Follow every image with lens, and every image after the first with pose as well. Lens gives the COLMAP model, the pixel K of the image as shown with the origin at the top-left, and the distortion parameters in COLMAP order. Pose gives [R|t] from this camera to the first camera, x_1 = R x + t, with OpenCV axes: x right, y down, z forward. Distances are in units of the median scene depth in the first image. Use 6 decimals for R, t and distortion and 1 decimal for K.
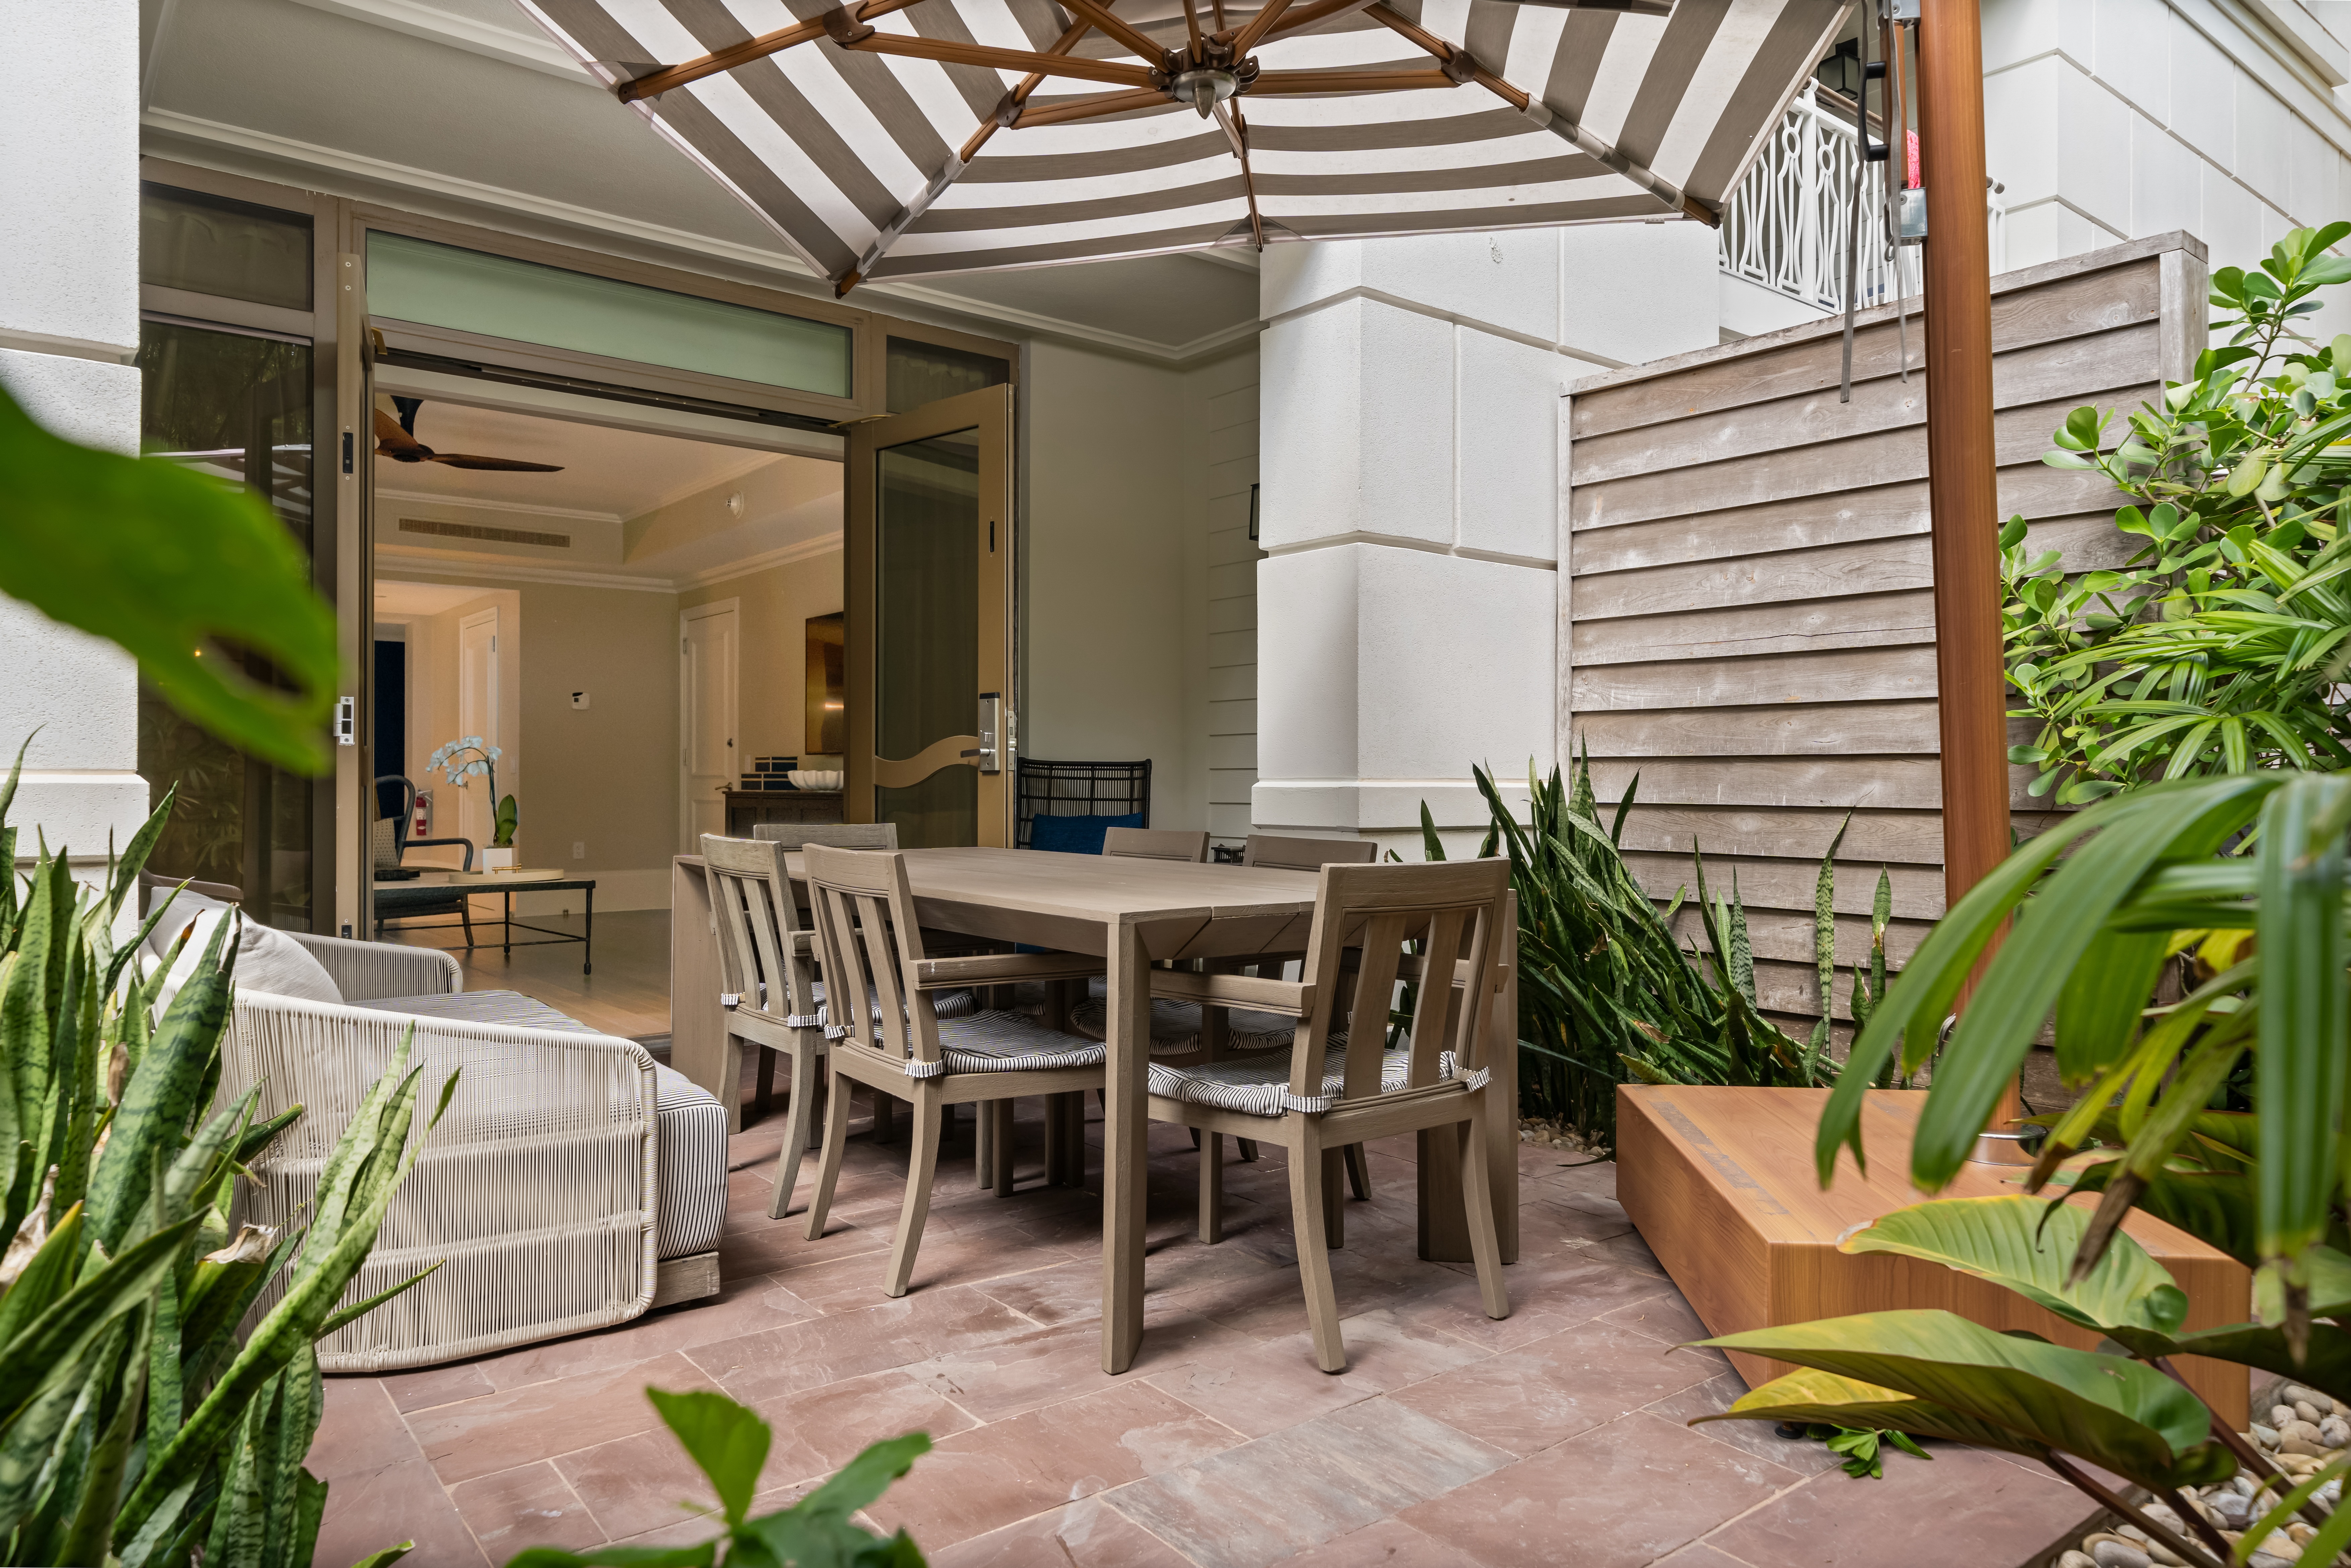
lens RADIAL K [[1496.4, 0, 1175.5], [0, 1496.4, 784.0], [0, 0, 1]] dist [0.002256, 0.000446]
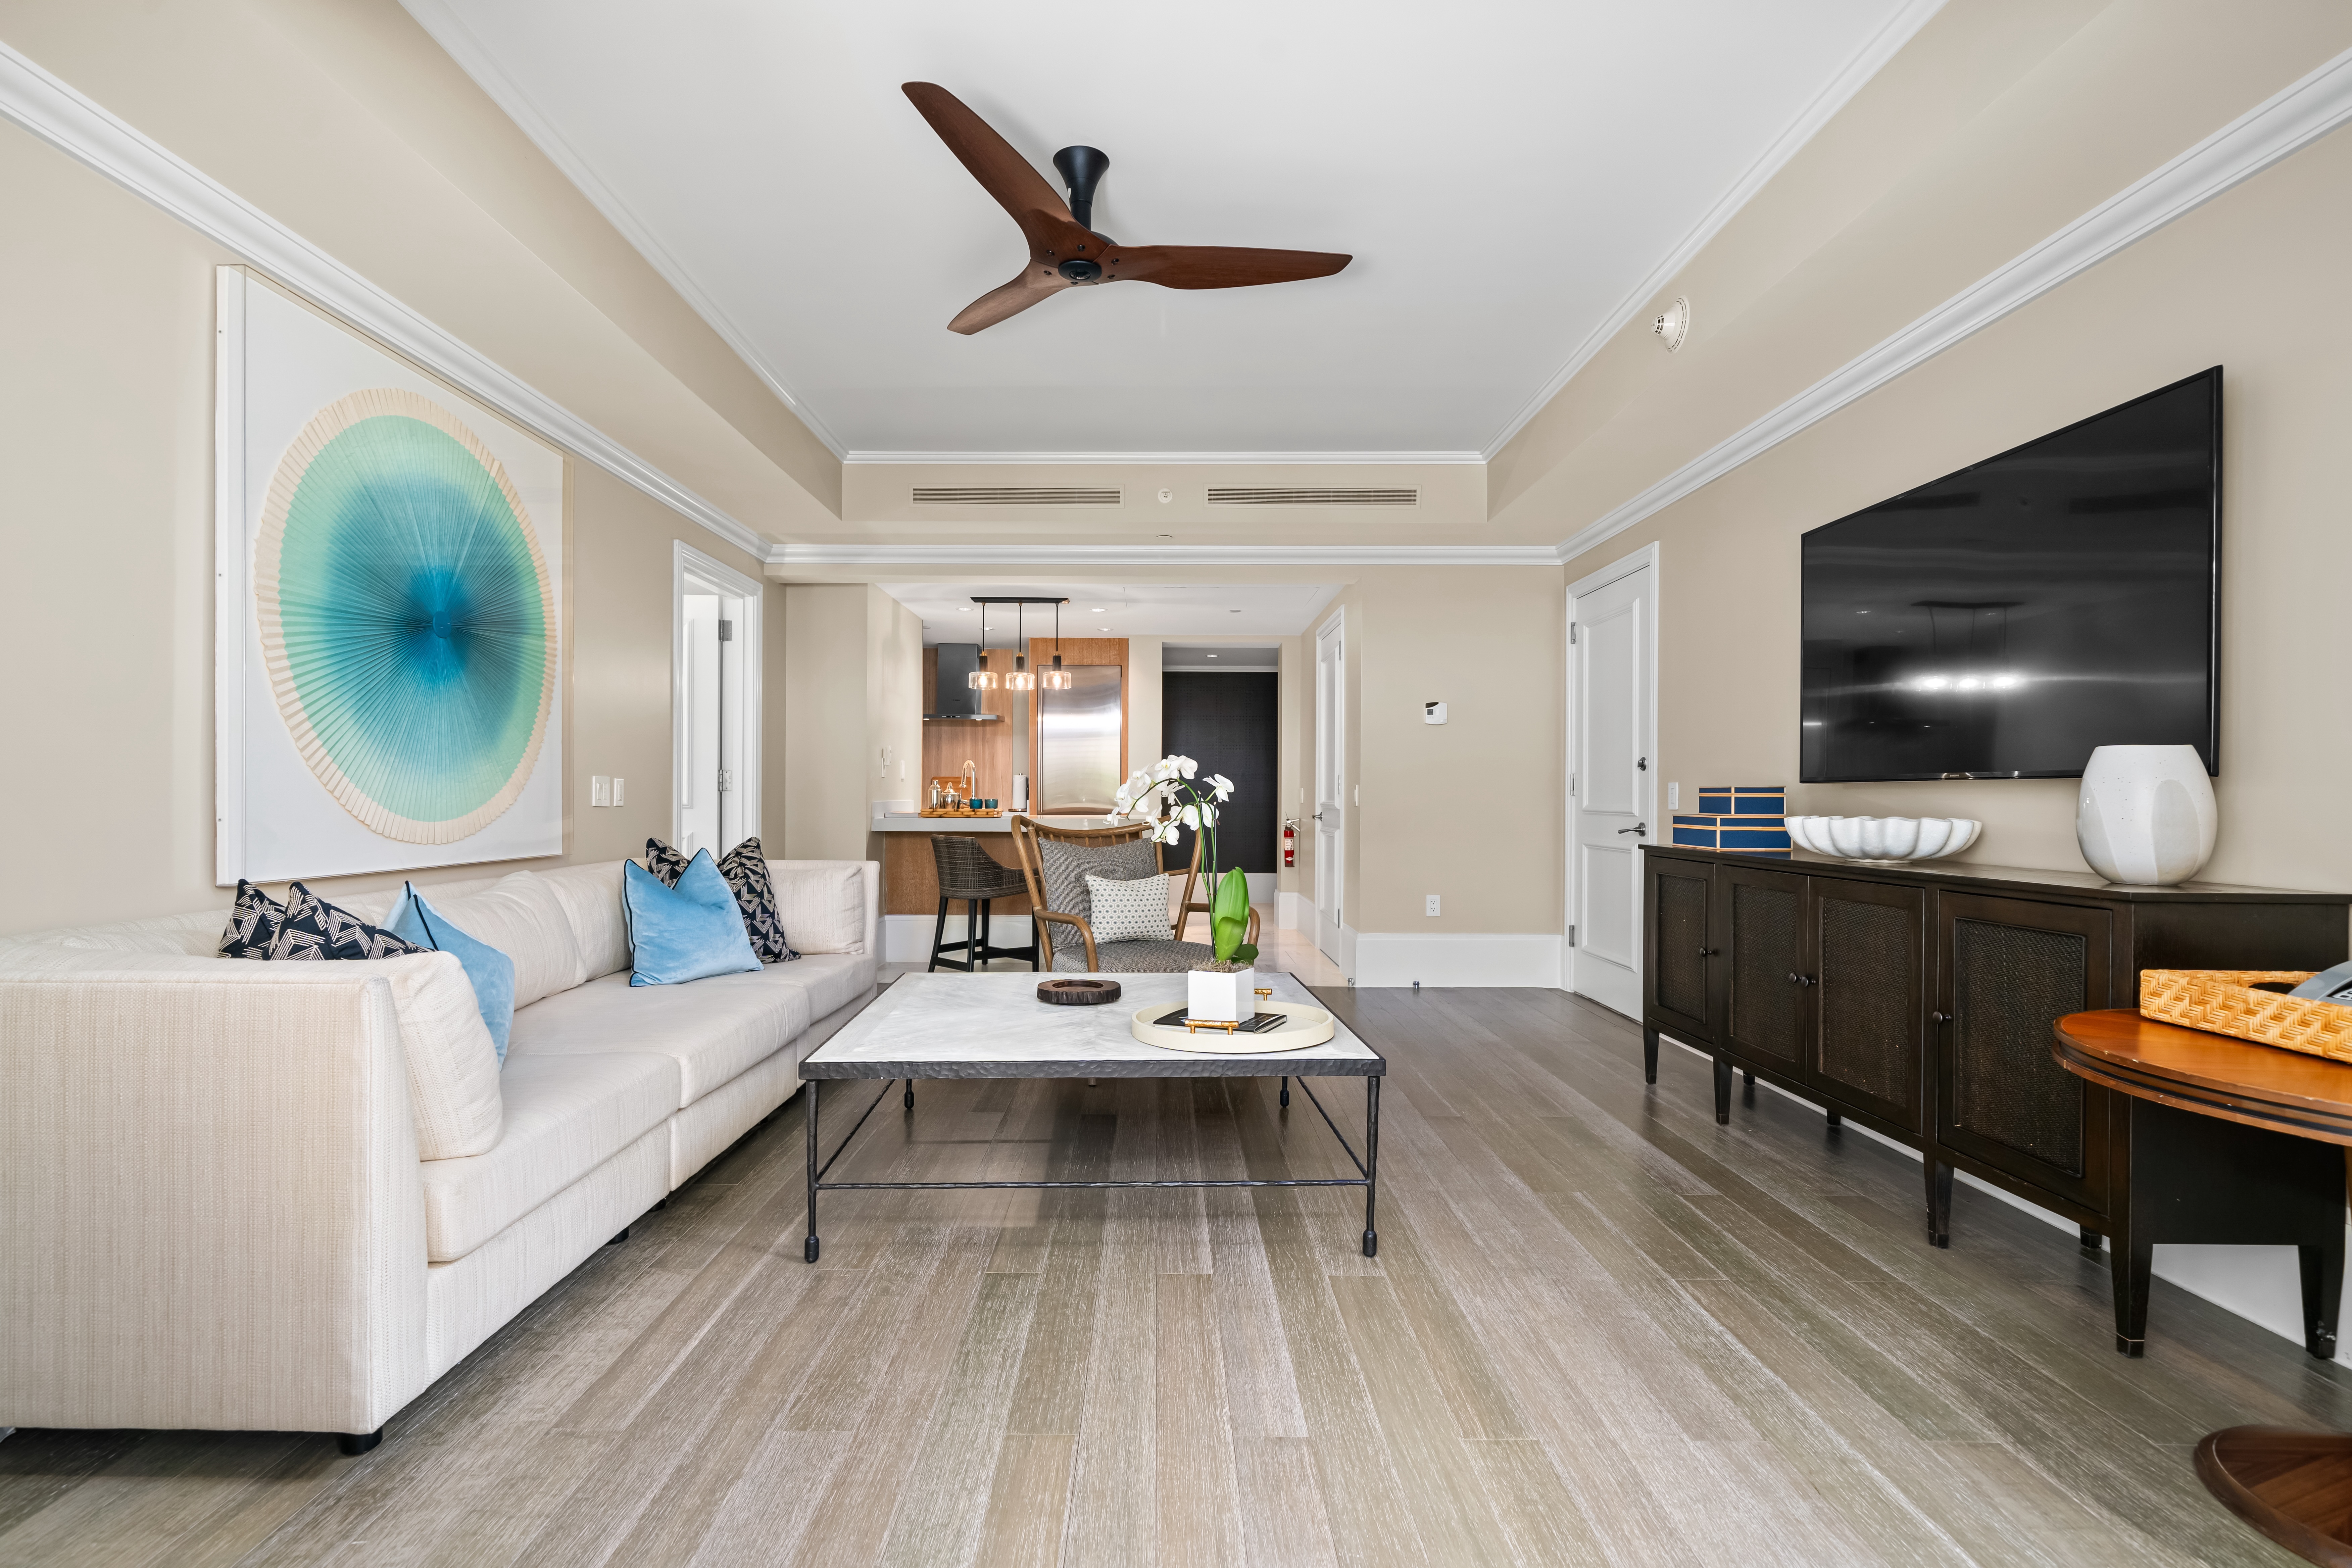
lens RADIAL K [[1067.9, 0, 1176.7], [0, 1067.9, 790.3], [0, 0, 1]] dist [0.001718, 0.000398]
pose [[0.786699, 0.002055, -0.617333, -0.183906], [-0.006994, 0.999960, -0.005585, -0.013156], [0.617297, 0.008711, 0.786682, 0.548660]]
